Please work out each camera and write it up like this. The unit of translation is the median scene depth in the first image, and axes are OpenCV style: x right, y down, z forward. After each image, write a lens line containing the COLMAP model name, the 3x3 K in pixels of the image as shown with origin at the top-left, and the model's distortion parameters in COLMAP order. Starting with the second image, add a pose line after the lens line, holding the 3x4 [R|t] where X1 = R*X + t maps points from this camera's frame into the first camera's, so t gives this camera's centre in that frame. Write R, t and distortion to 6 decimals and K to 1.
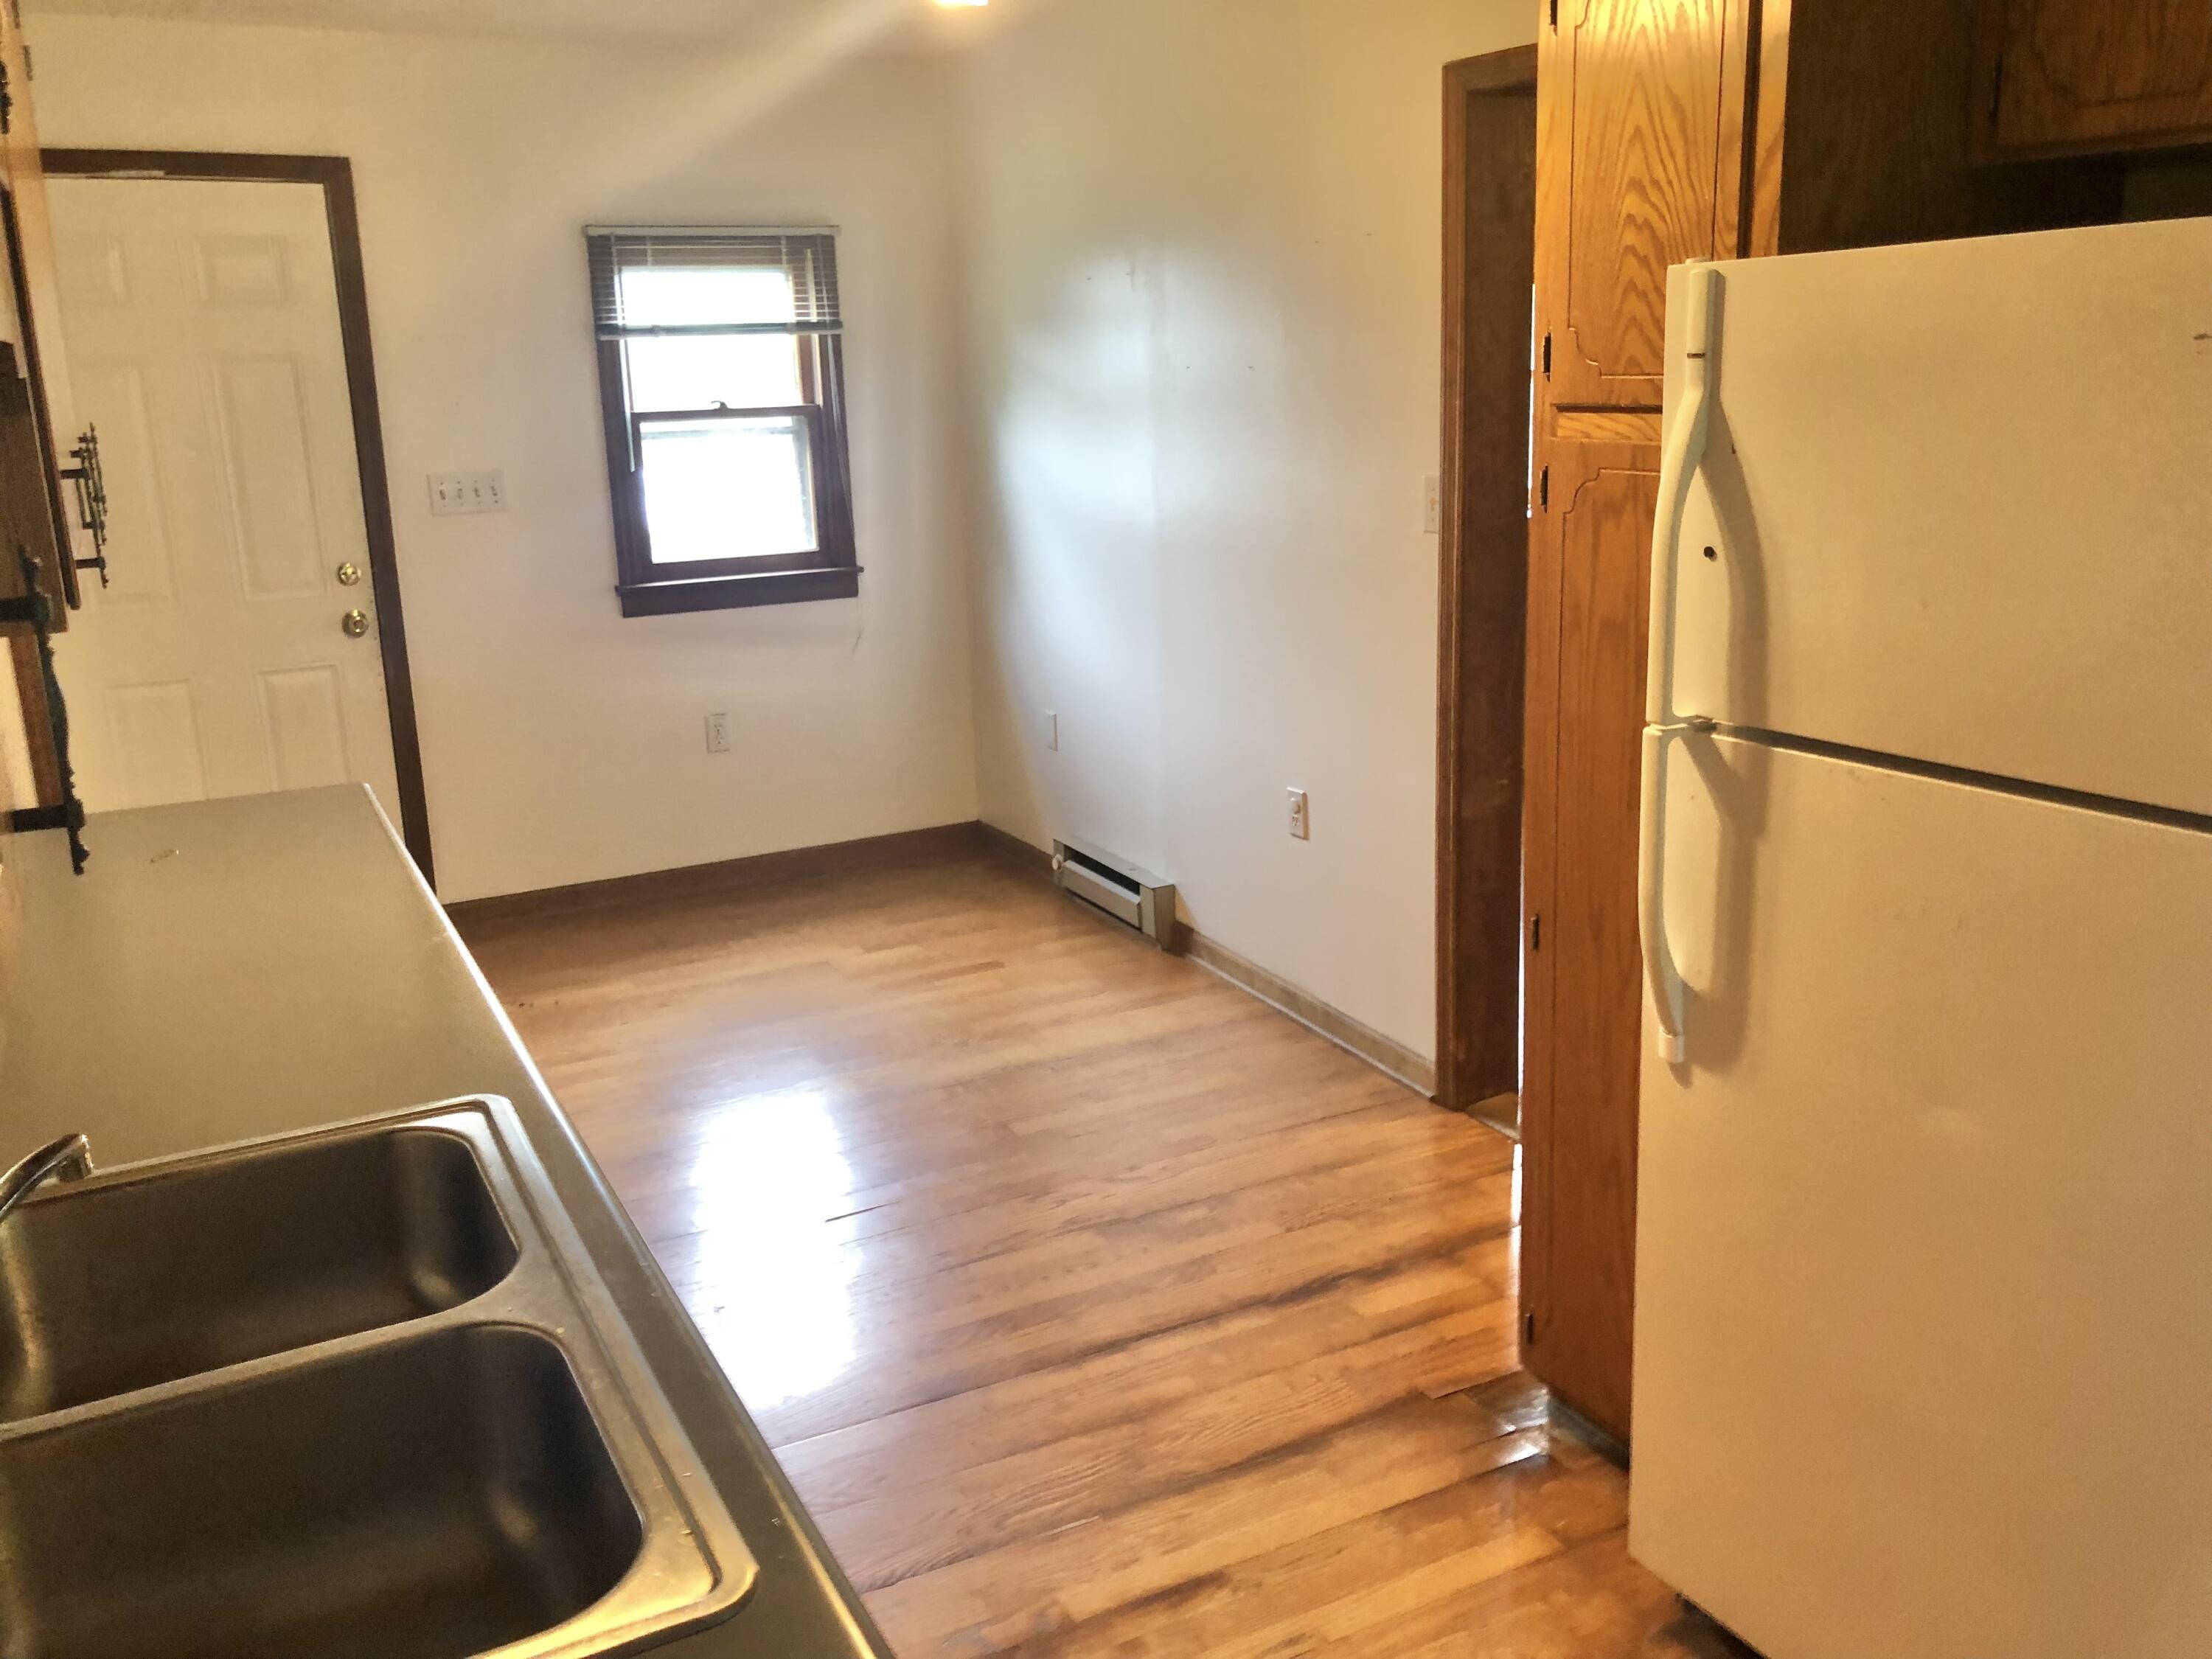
lens RADIAL K [[1800.7, 0, 1097.0], [0, 1800.7, 814.3], [0, 0, 1]] dist [0.025622, -0.048421]
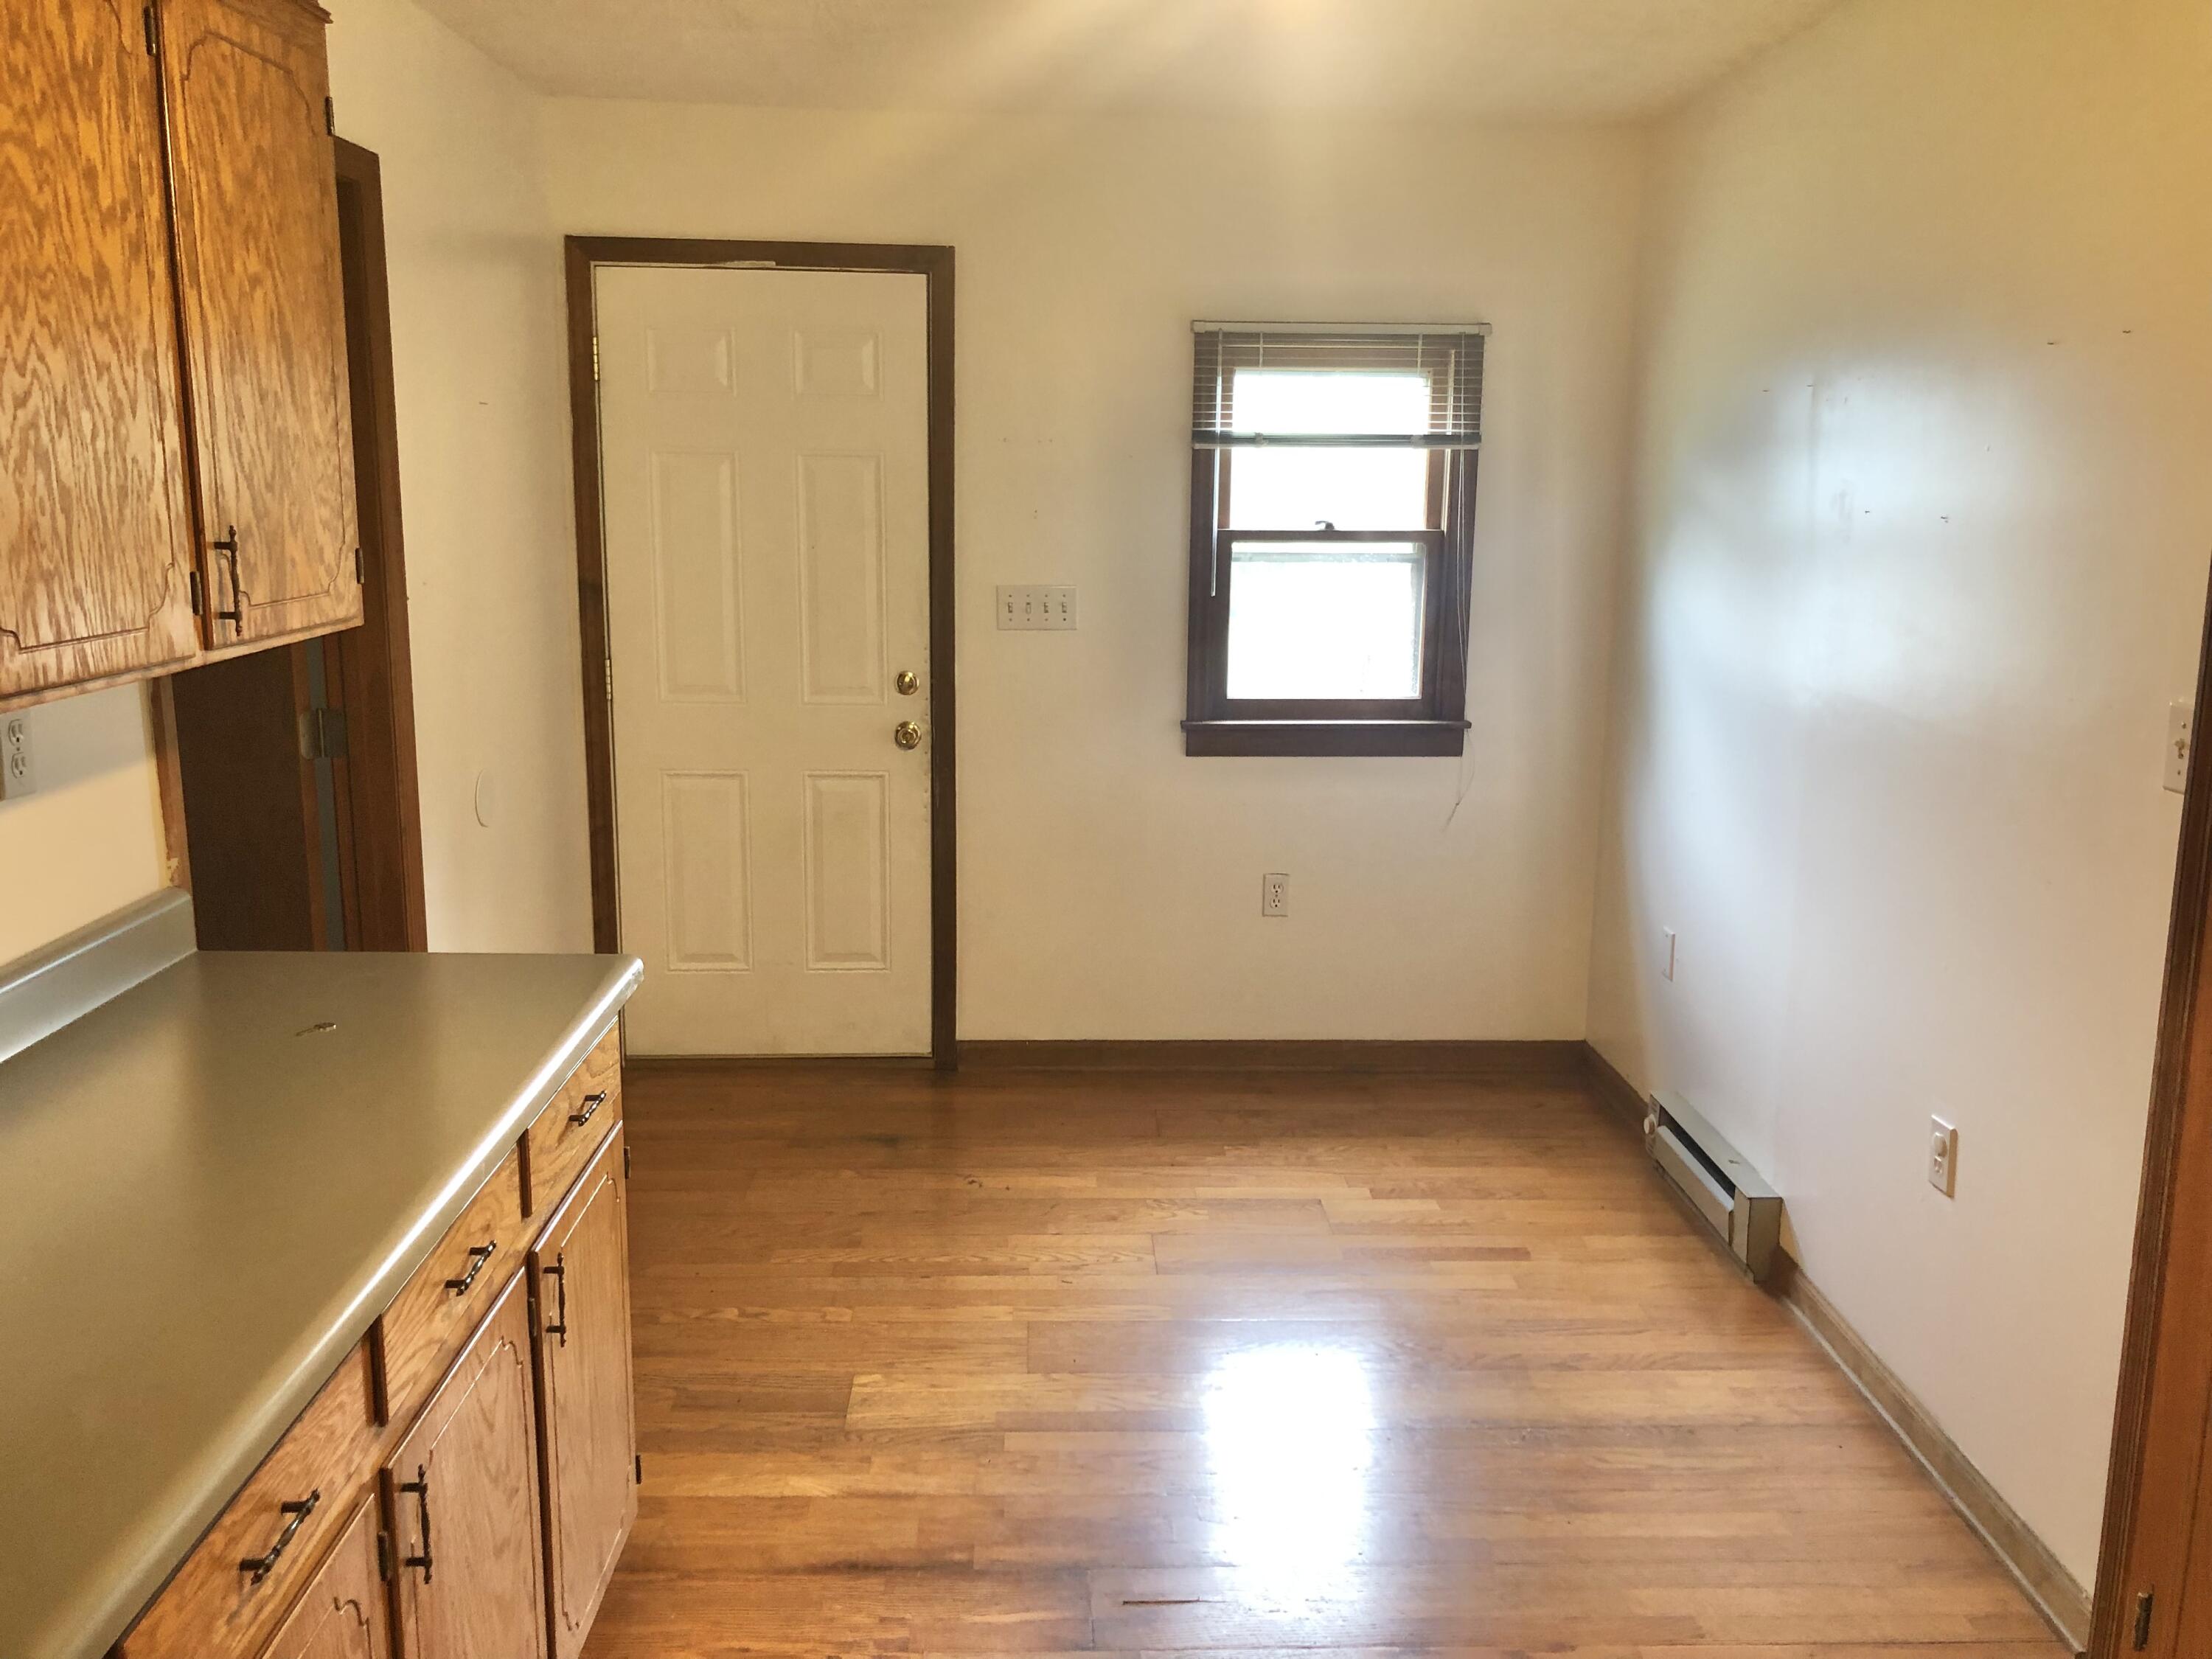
lens RADIAL K [[1800.7, 0, 1088.2], [0, 1800.7, 821.9], [0, 0, 1]] dist [0.025622, -0.048421]
pose [[0.898778, 0.121192, -0.421320, 0.098801], [-0.143806, 0.989357, -0.022186, -0.068452], [0.414147, 0.080529, 0.906641, 0.242204]]
